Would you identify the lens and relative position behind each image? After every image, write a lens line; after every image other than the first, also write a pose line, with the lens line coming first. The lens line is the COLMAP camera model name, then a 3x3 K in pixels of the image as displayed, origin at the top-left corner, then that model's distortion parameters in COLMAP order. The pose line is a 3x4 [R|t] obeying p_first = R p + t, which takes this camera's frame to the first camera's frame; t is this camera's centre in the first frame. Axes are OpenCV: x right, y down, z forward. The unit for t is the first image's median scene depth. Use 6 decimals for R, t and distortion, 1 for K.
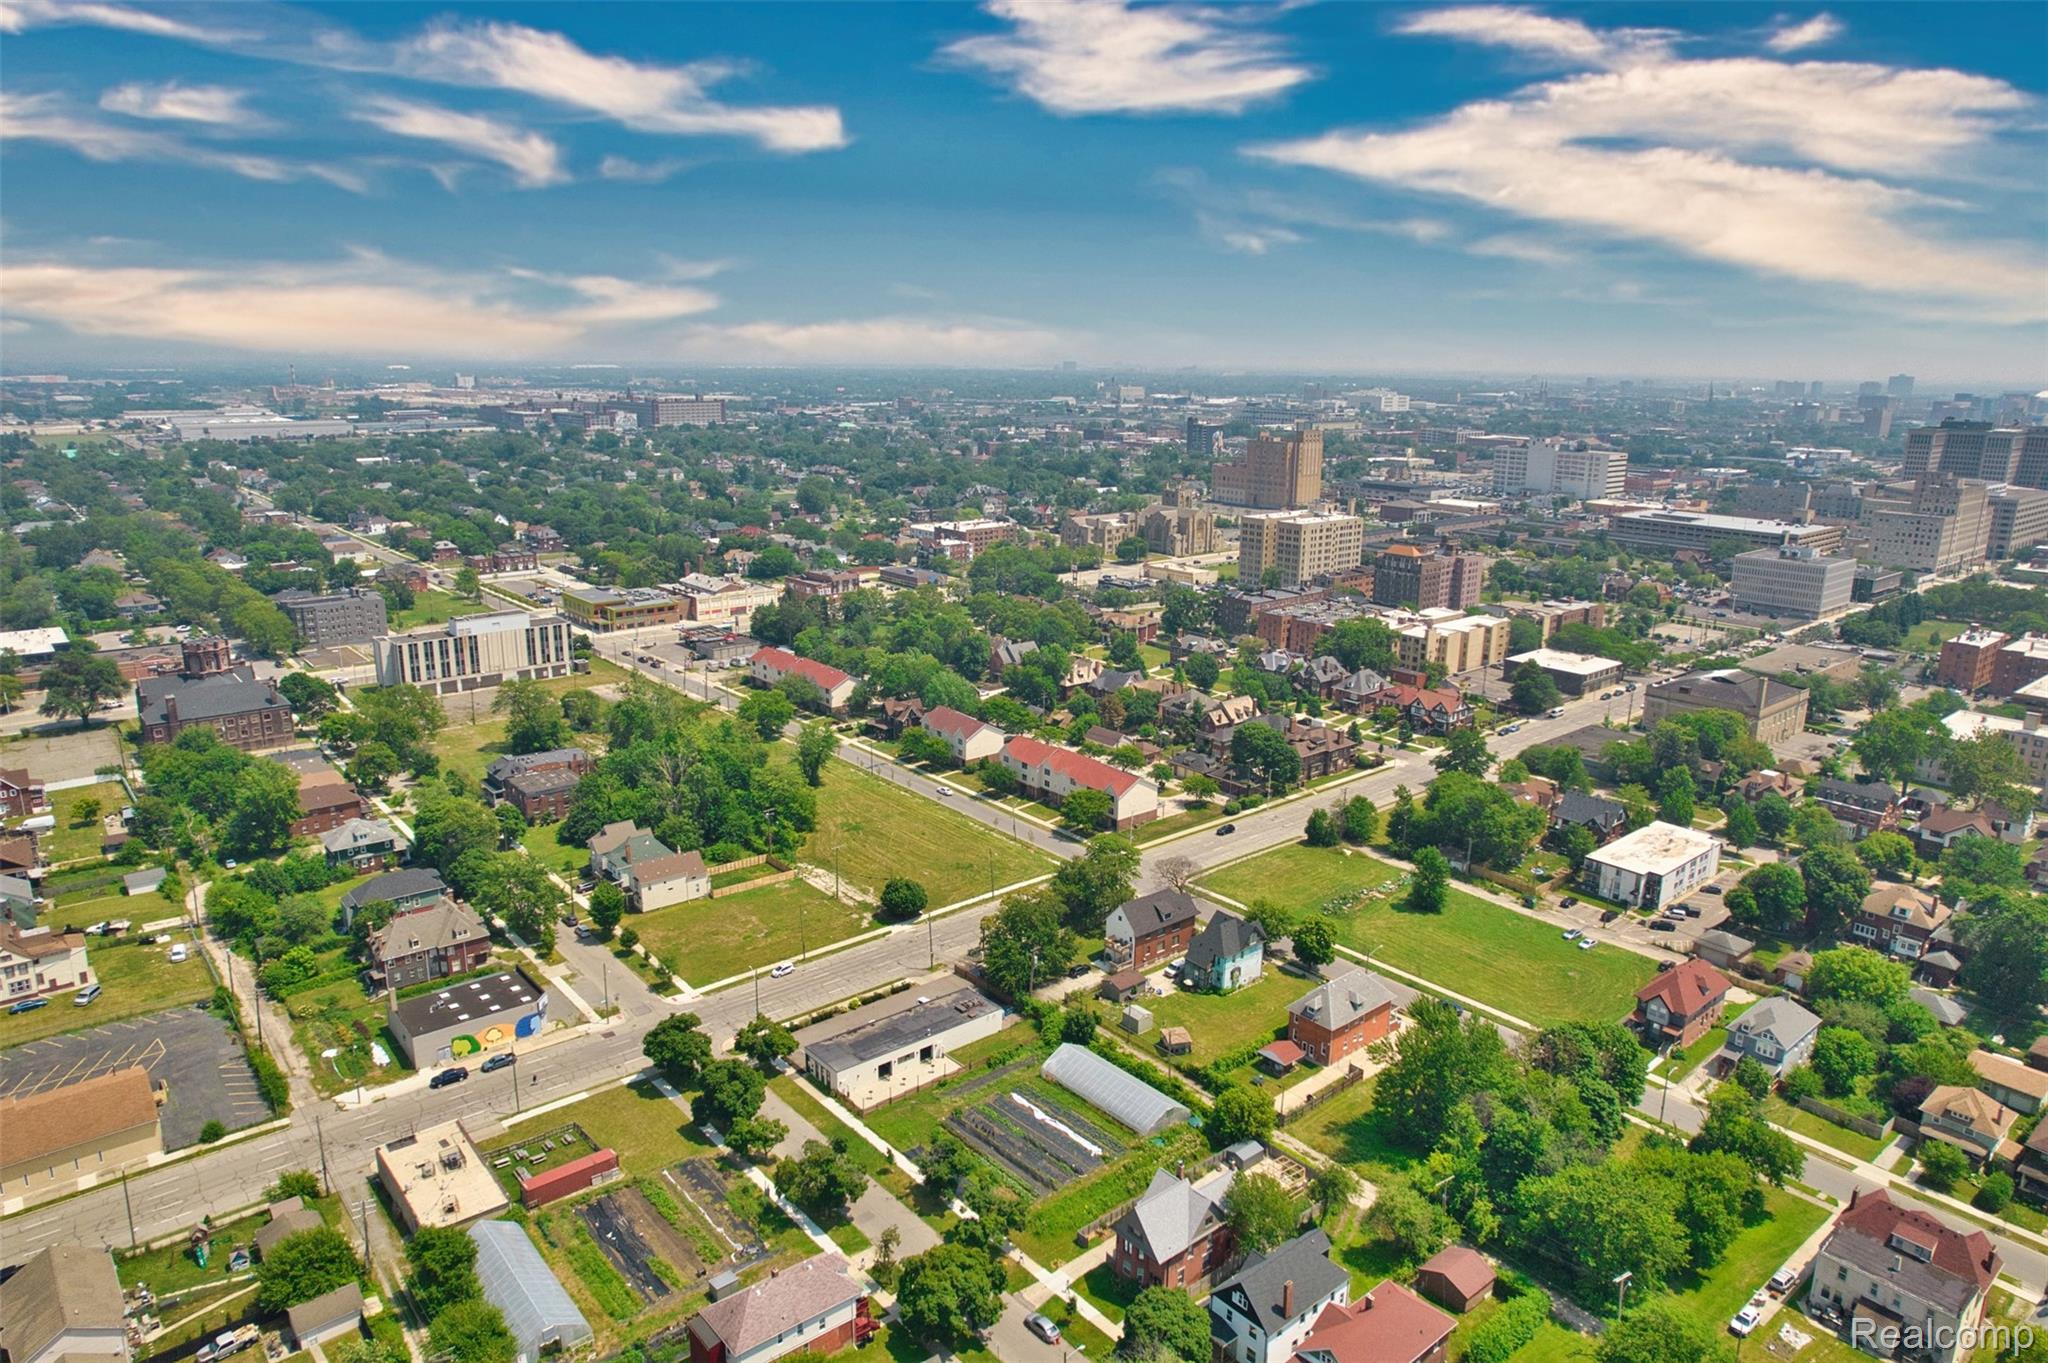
lens RADIAL K [[1307.4, 0, 1027.3], [0, 1307.4, 680.8], [0, 0, 1]] dist [-0.077034, 0.071840]
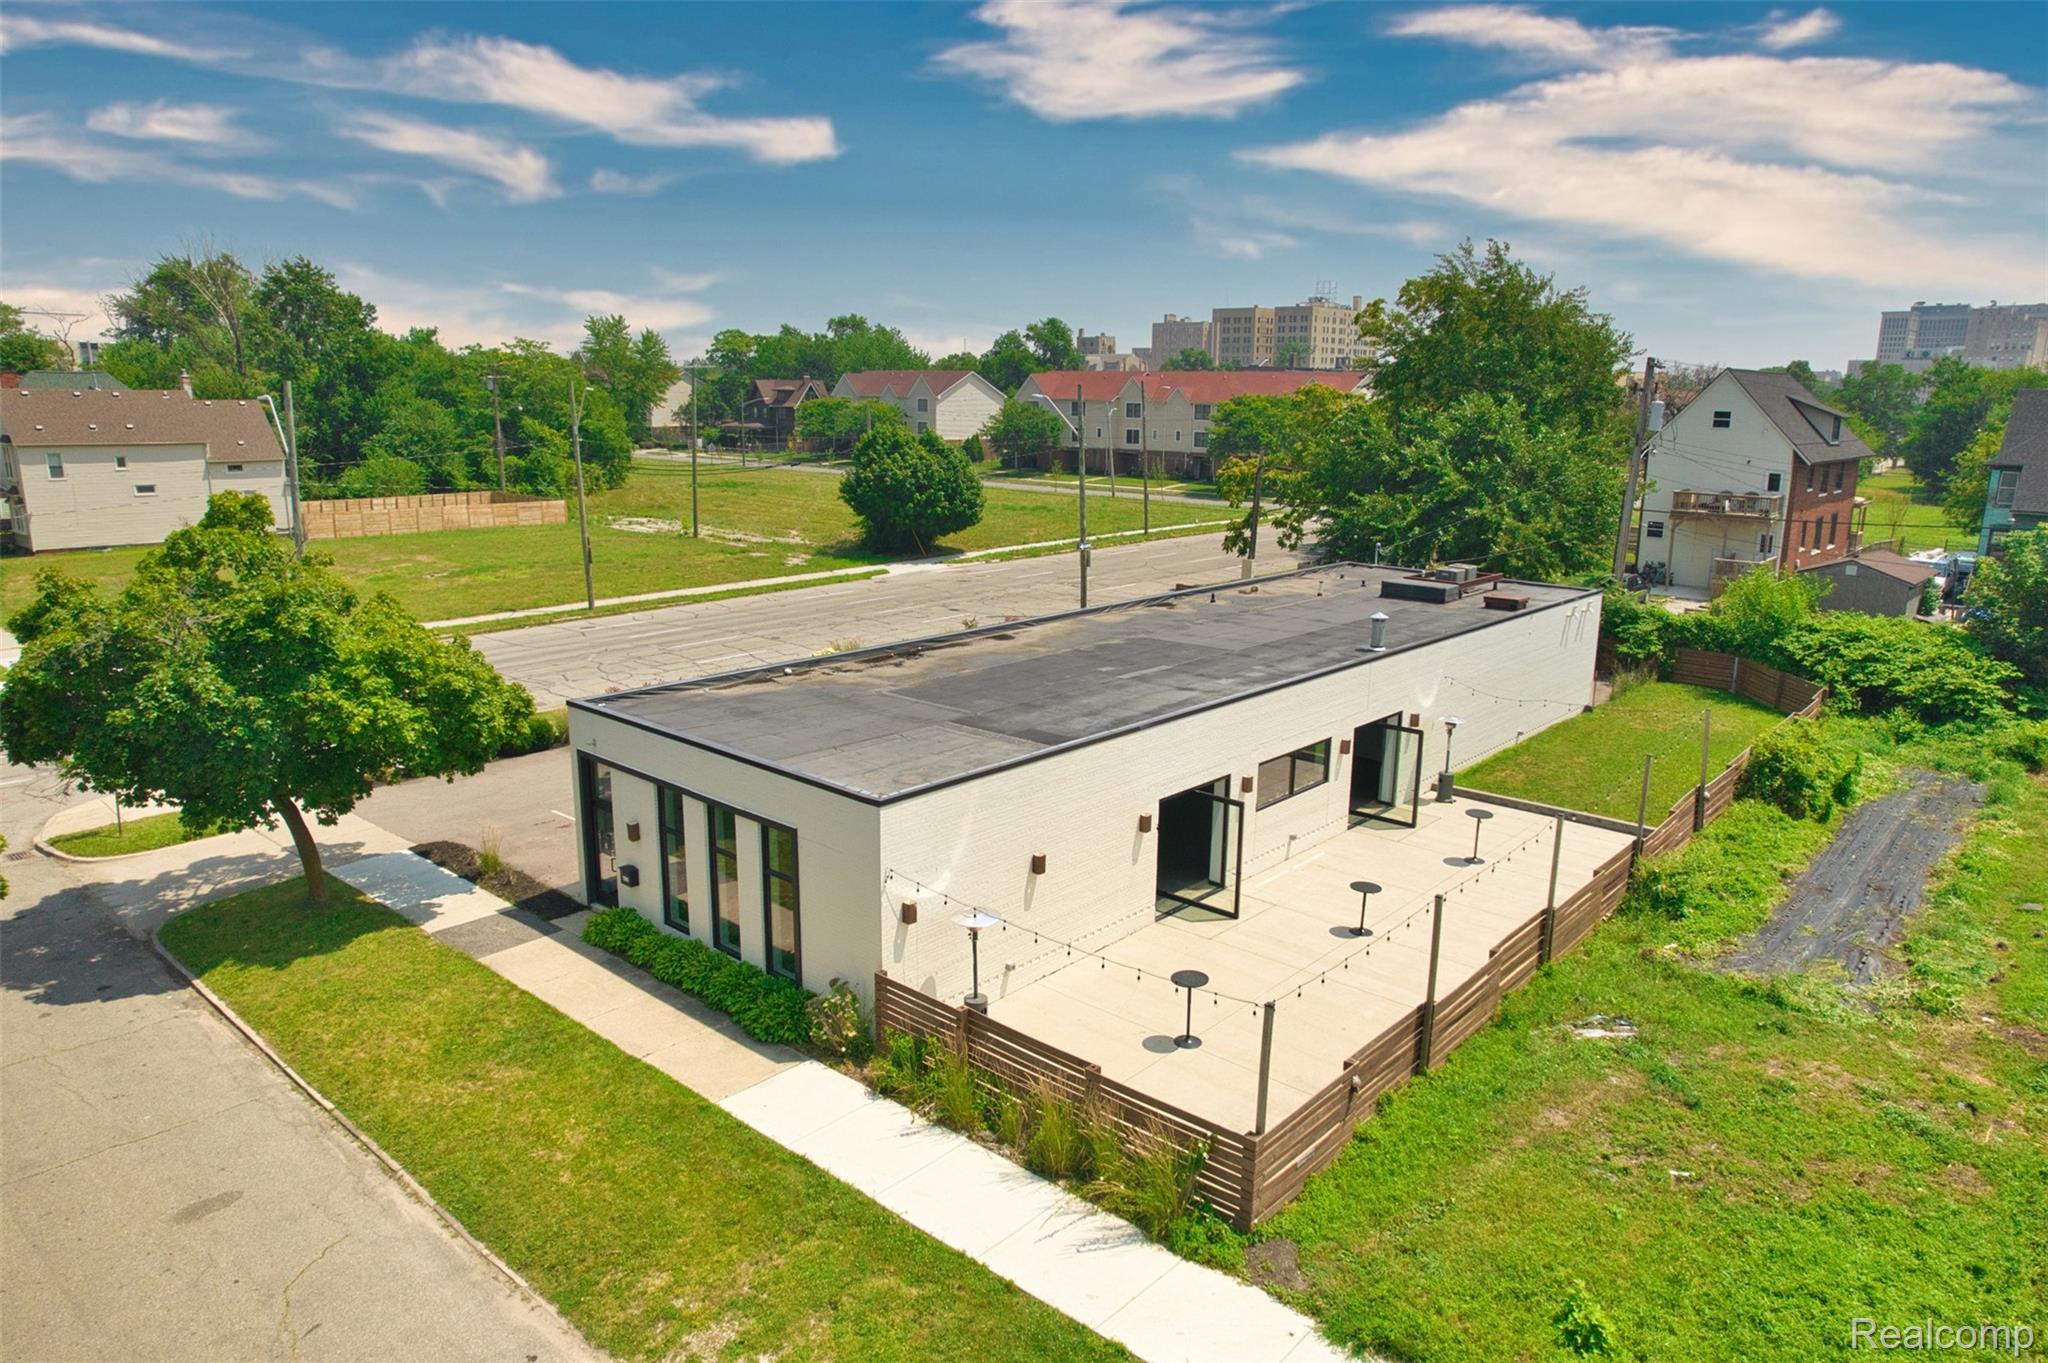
lens RADIAL K [[1337.1, 0, 1024.0], [0, 1337.1, 681.5], [0, 0, 1]] dist [-0.074159, 0.061268]
pose [[0.990788, -0.029634, 0.132143, -0.109229], [0.033084, 0.999165, -0.023986, 0.216284], [-0.131322, 0.028136, 0.990940, 0.654985]]
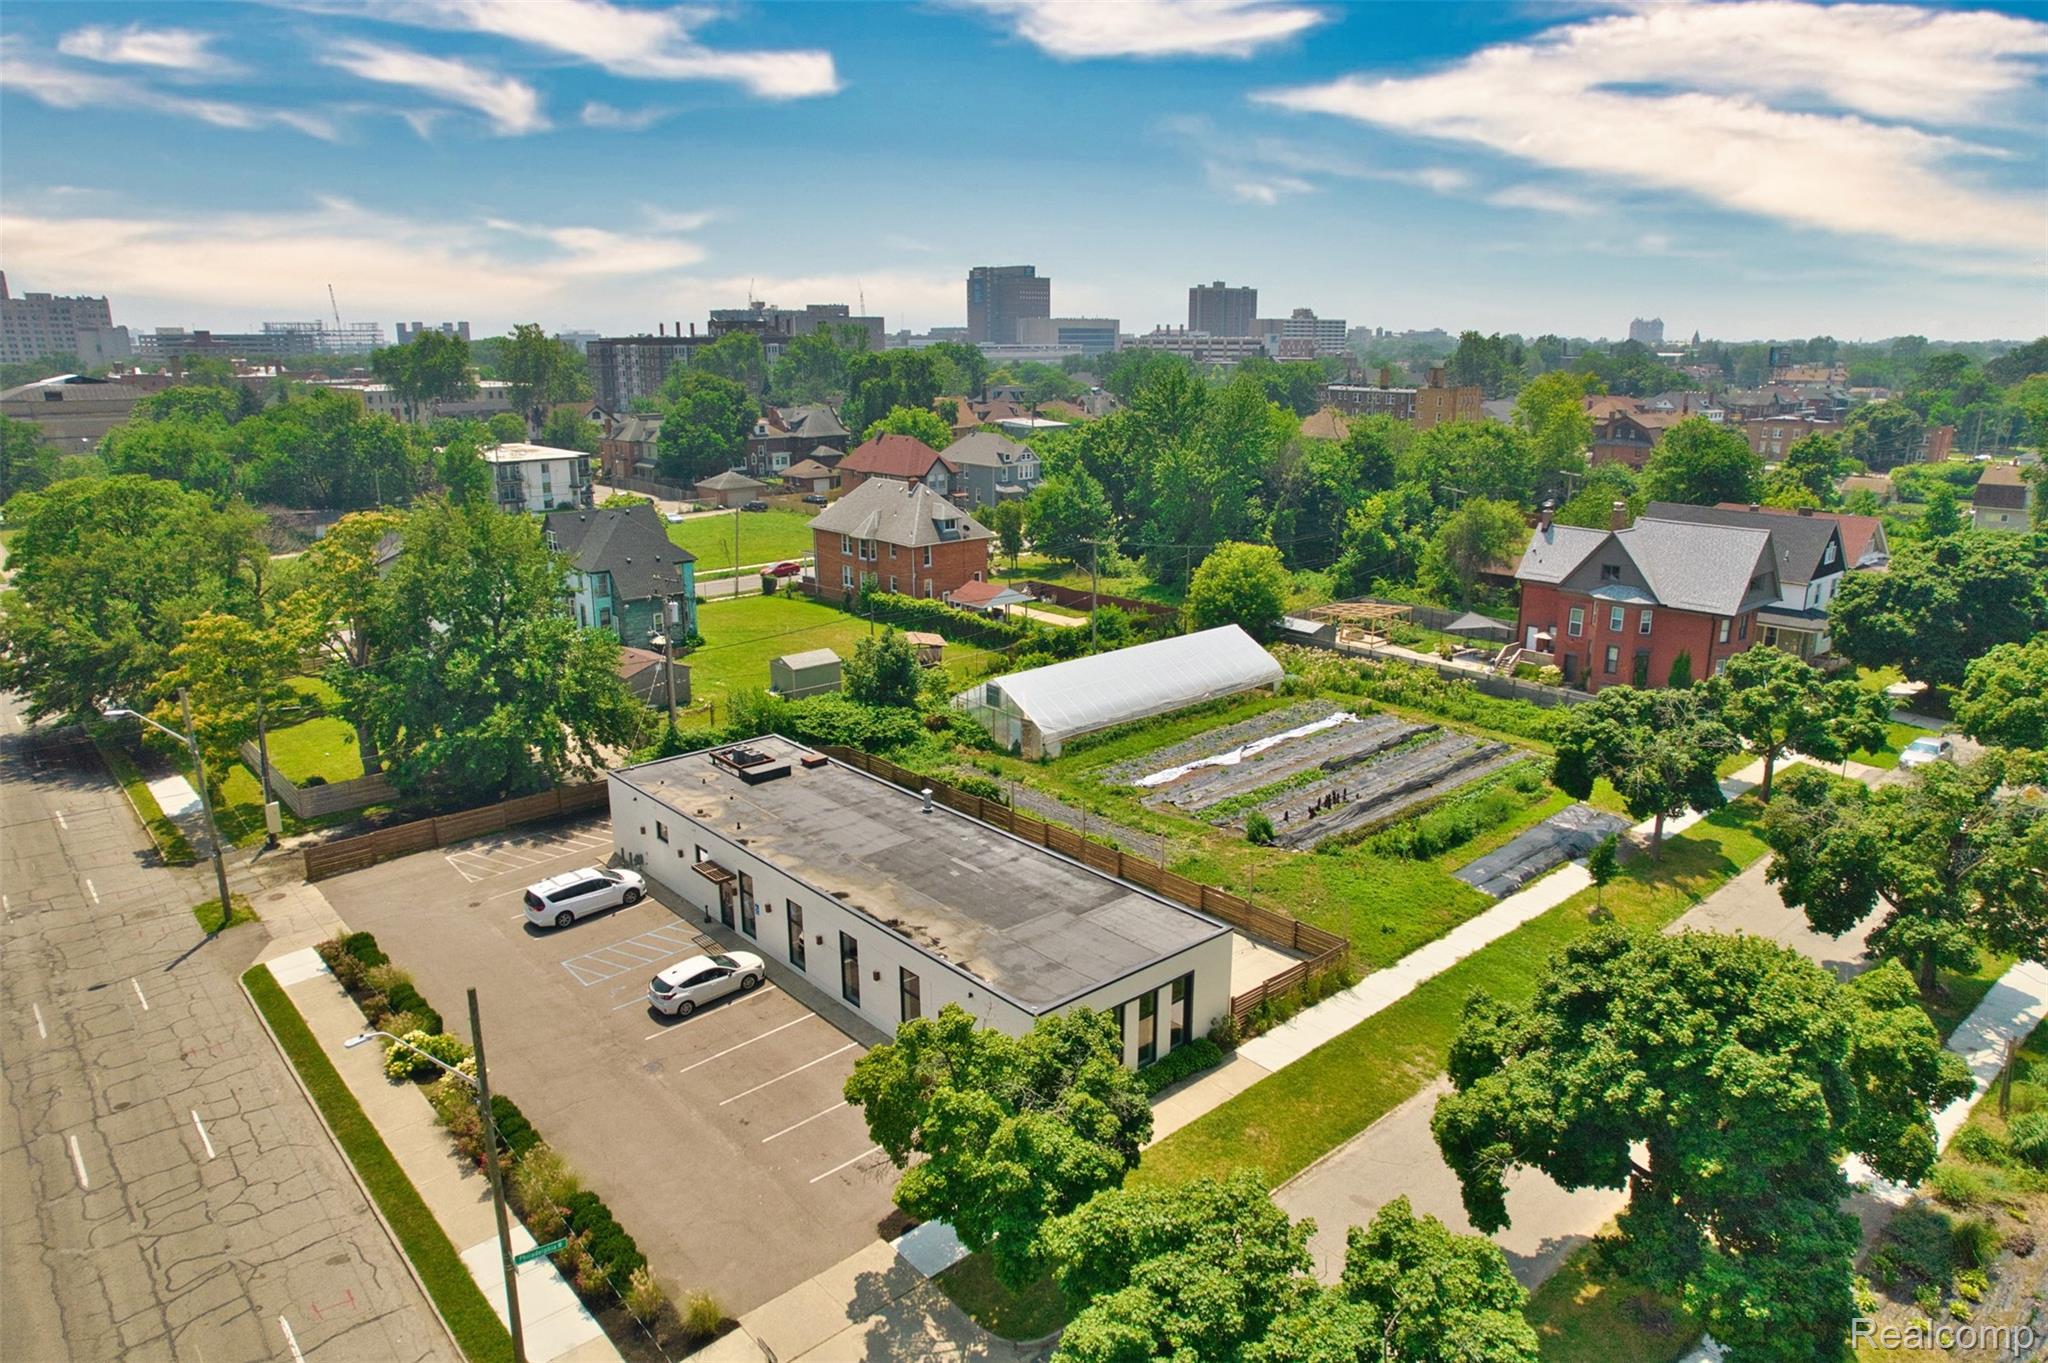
lens RADIAL K [[1303.6, 0, 1033.1], [0, 1303.6, 701.8], [0, 0, 1]] dist [-0.087319, 0.078246]
pose [[-0.027722, -0.281377, 0.959197, -0.267193], [0.244644, 0.928475, 0.279436, 0.136711], [-0.969217, 0.242409, 0.043098, 0.744987]]
